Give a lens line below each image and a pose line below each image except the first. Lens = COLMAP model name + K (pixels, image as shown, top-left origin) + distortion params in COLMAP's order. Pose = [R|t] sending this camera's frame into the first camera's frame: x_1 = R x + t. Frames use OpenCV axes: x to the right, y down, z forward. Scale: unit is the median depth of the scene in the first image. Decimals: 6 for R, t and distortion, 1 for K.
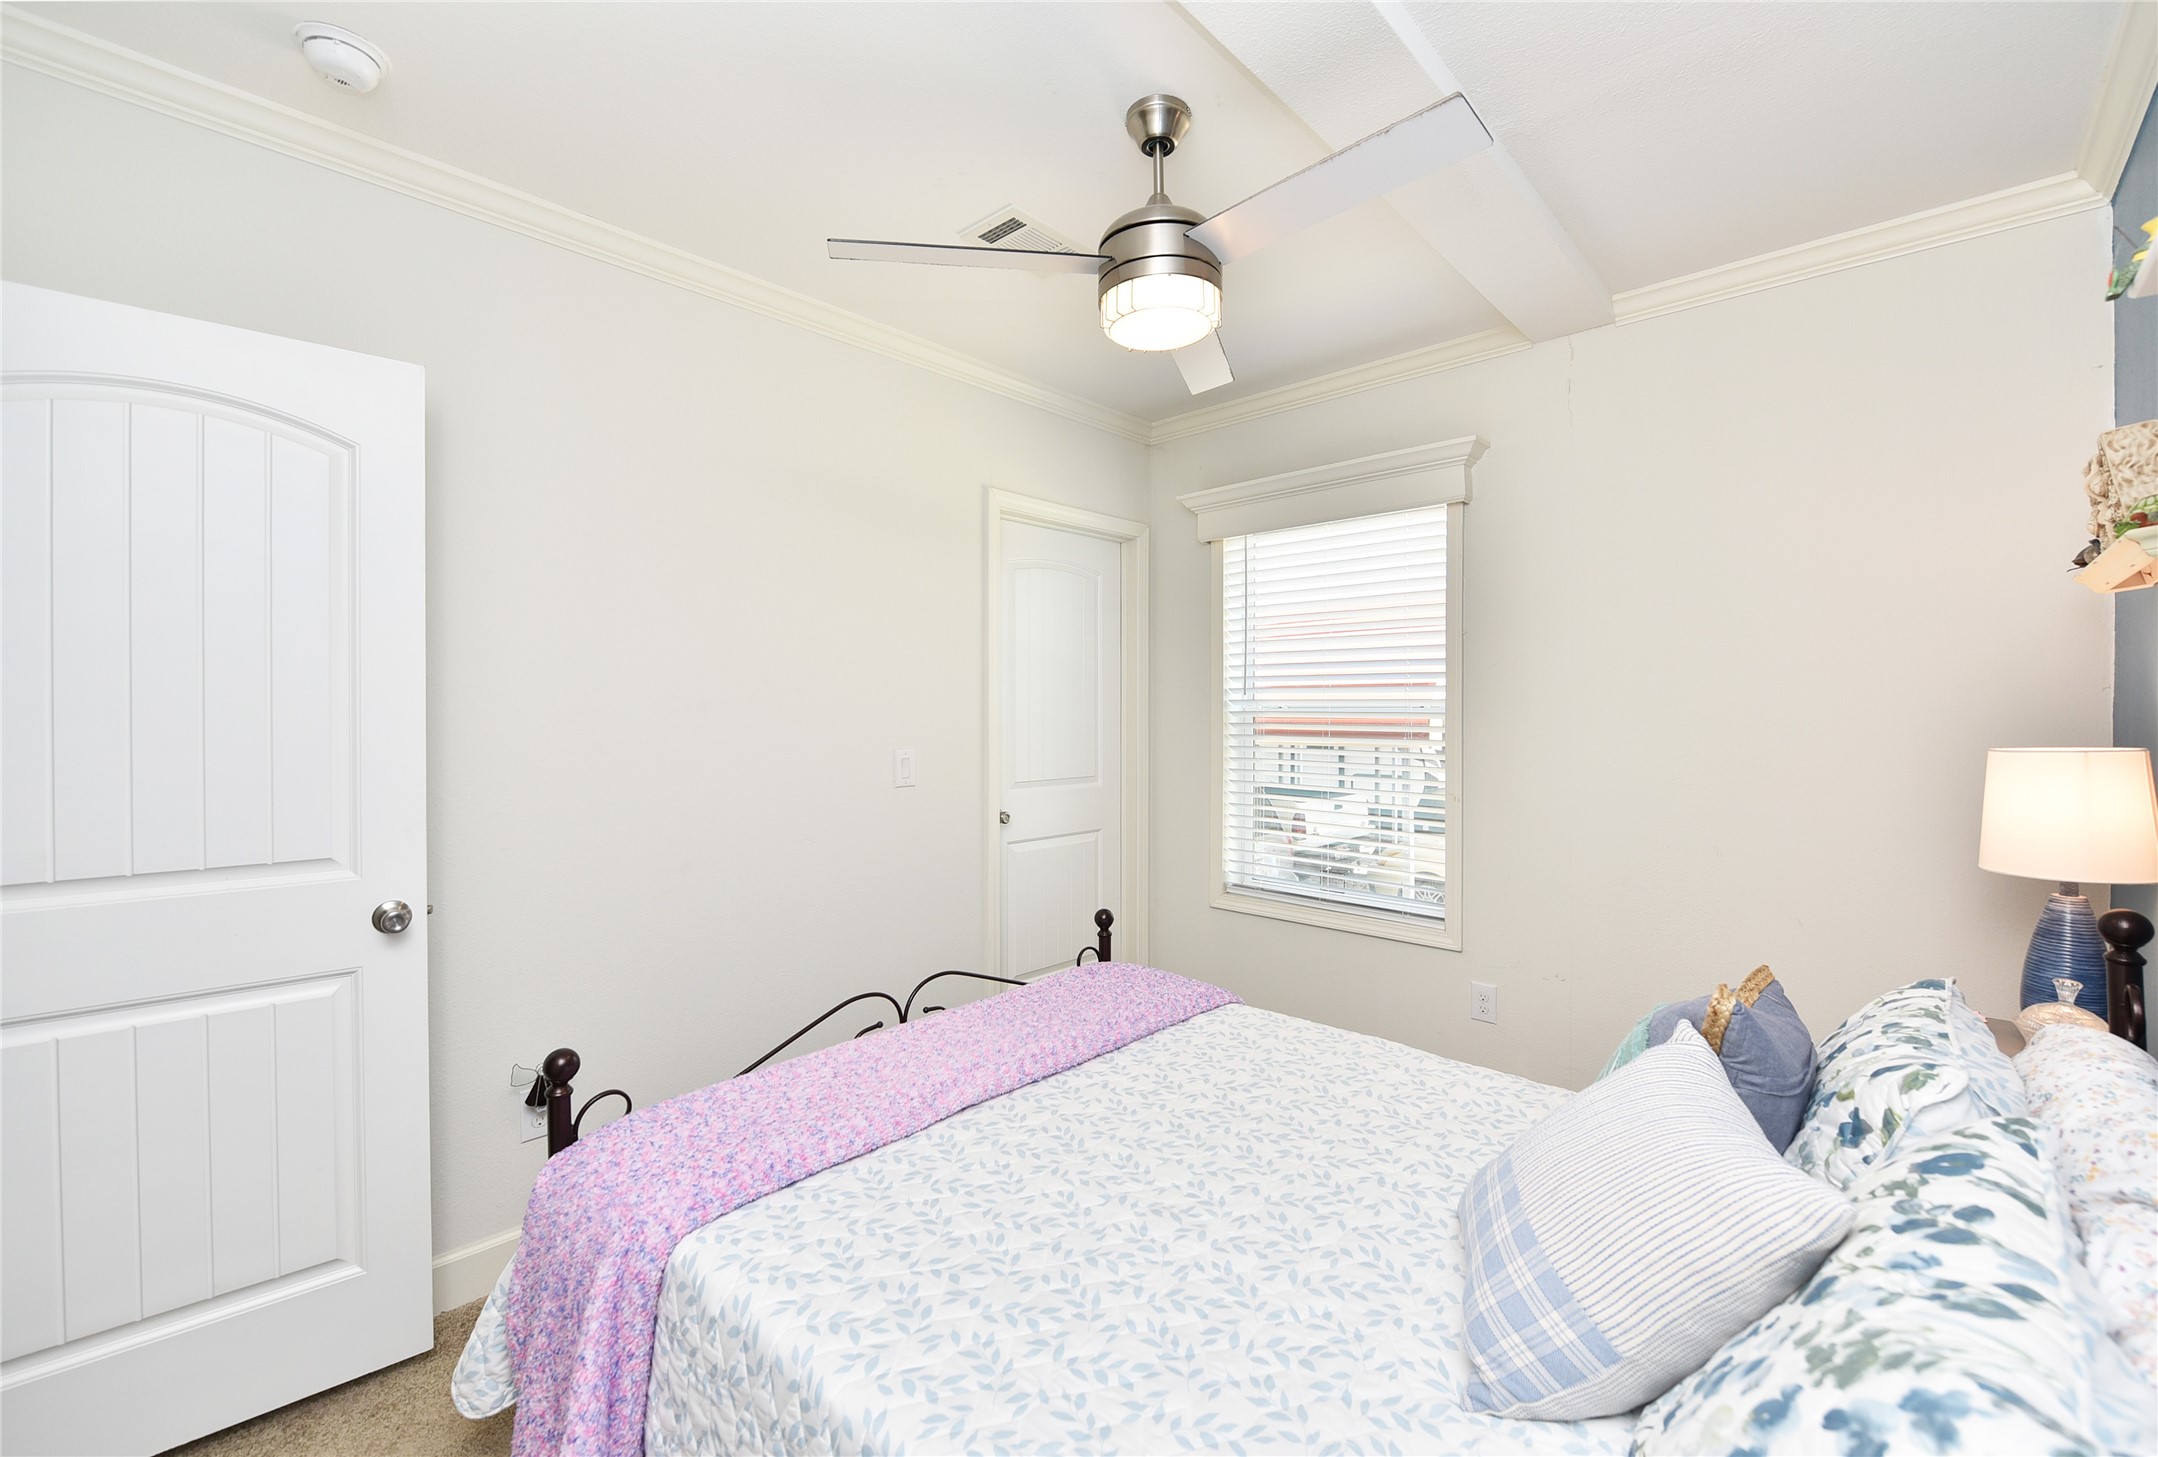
lens RADIAL K [[905.4, 0, 1072.1], [0, 905.4, 717.1], [0, 0, 1]] dist [-0.000617, -0.005973]
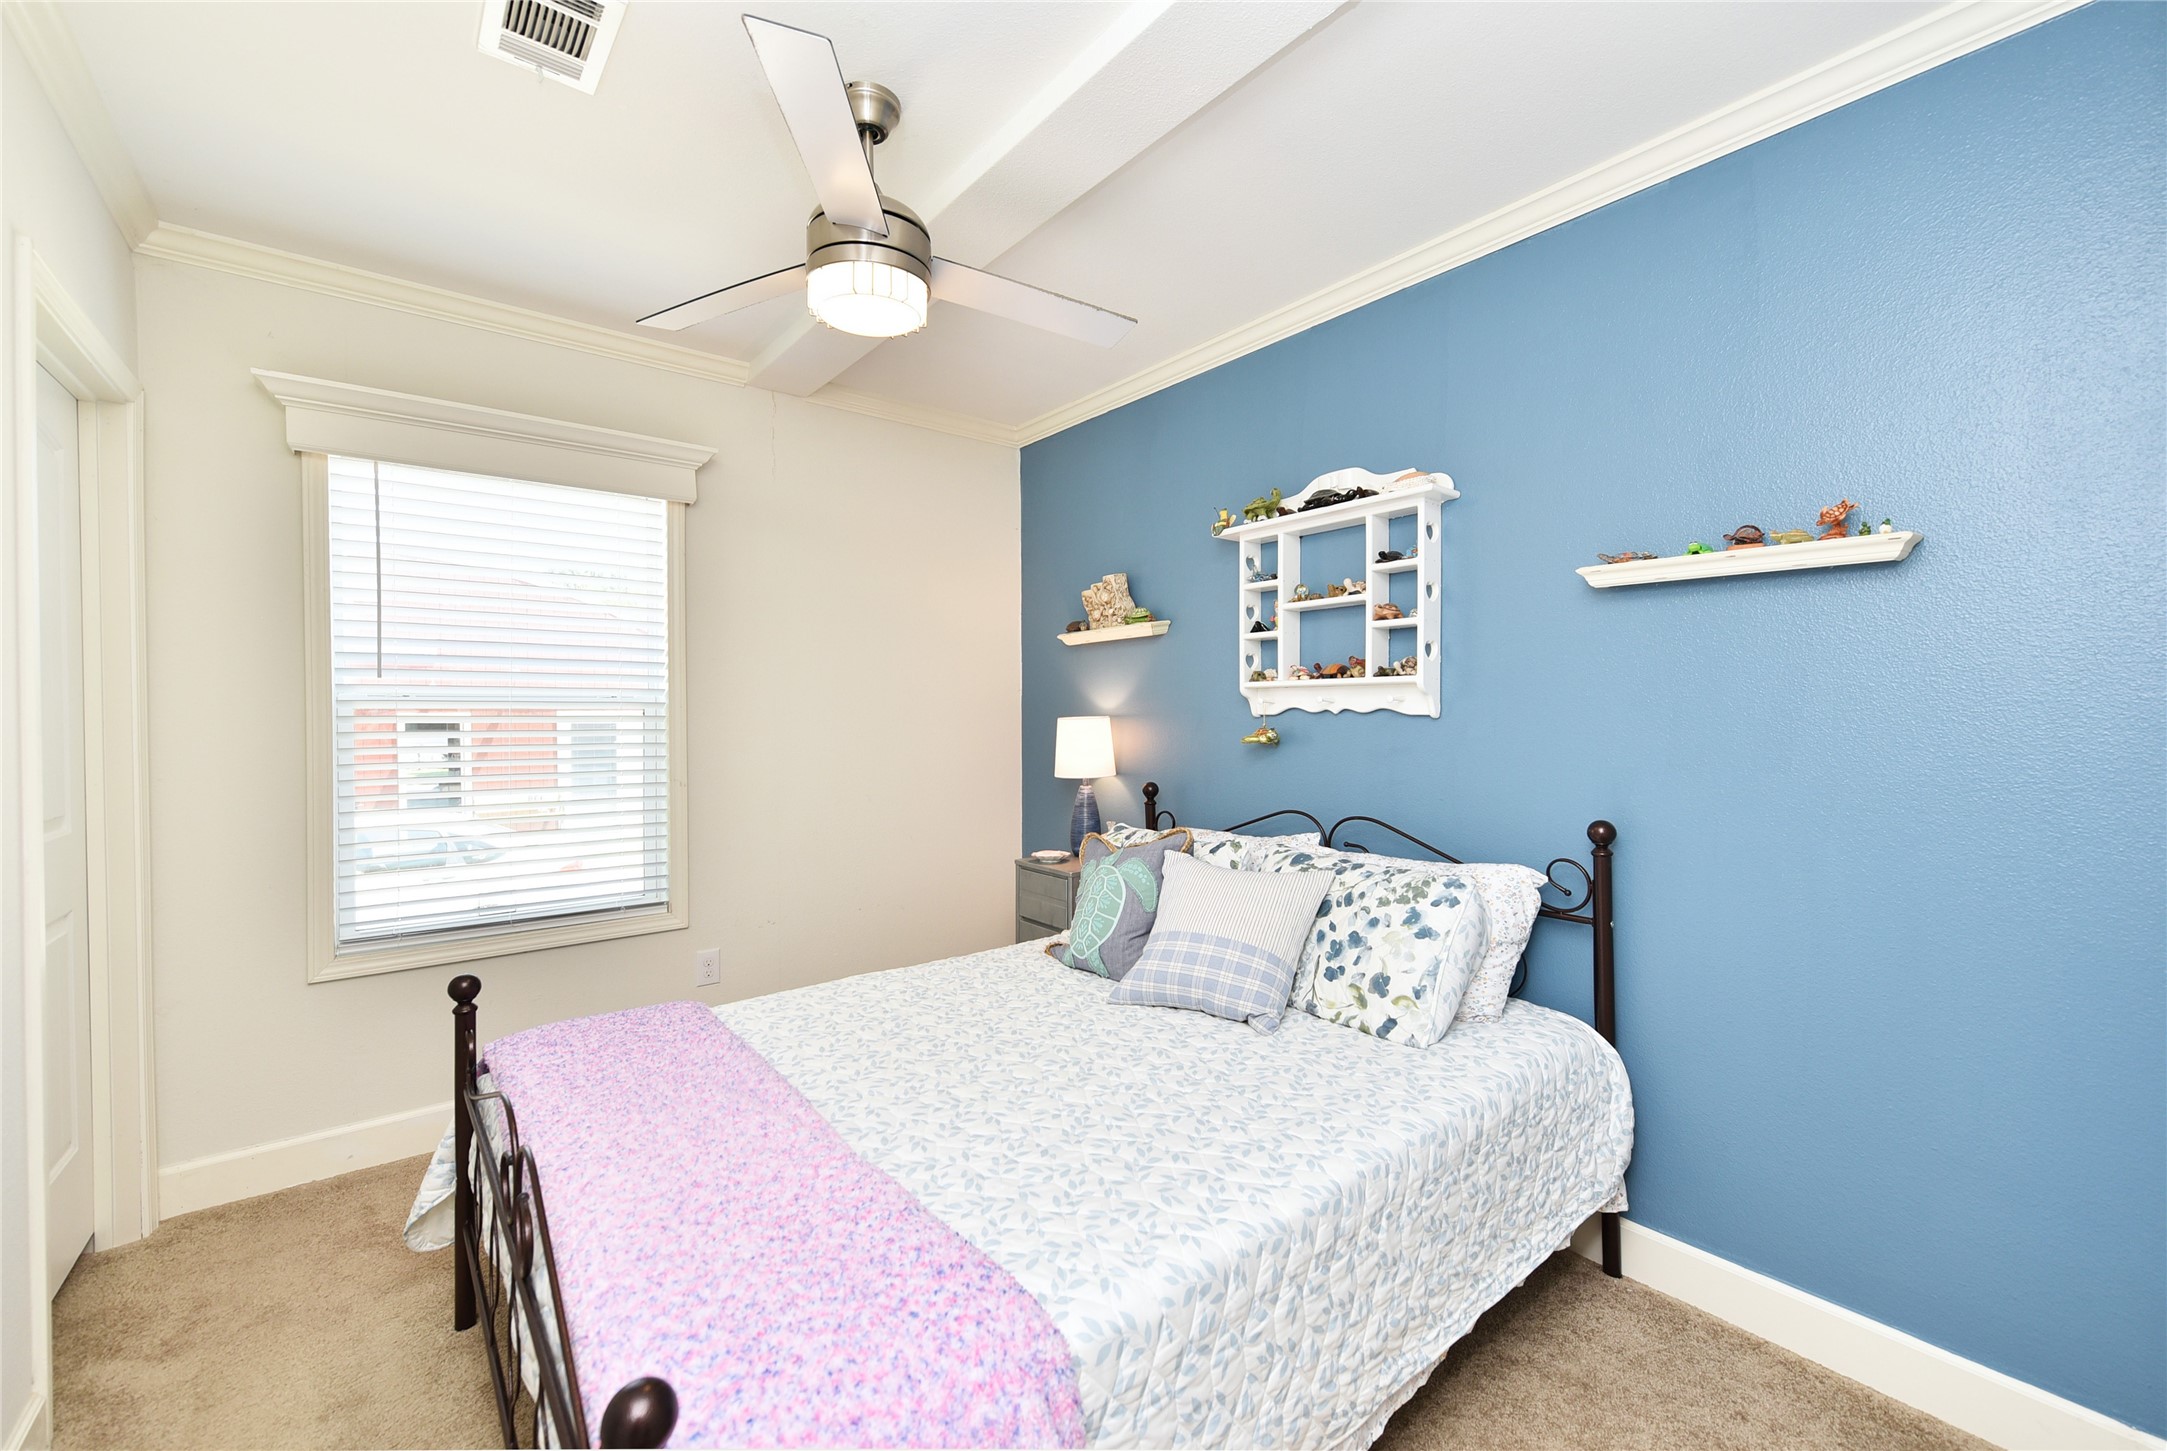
lens RADIAL K [[909.2, 0, 1075.4], [0, 909.2, 723.1], [0, 0, 1]] dist [-0.000617, -0.005973]
pose [[0.127064, -0.009008, 0.991854, -0.571445], [0.012589, 0.999893, 0.007468, 0.017918], [-0.991815, 0.011537, 0.127164, 0.414691]]
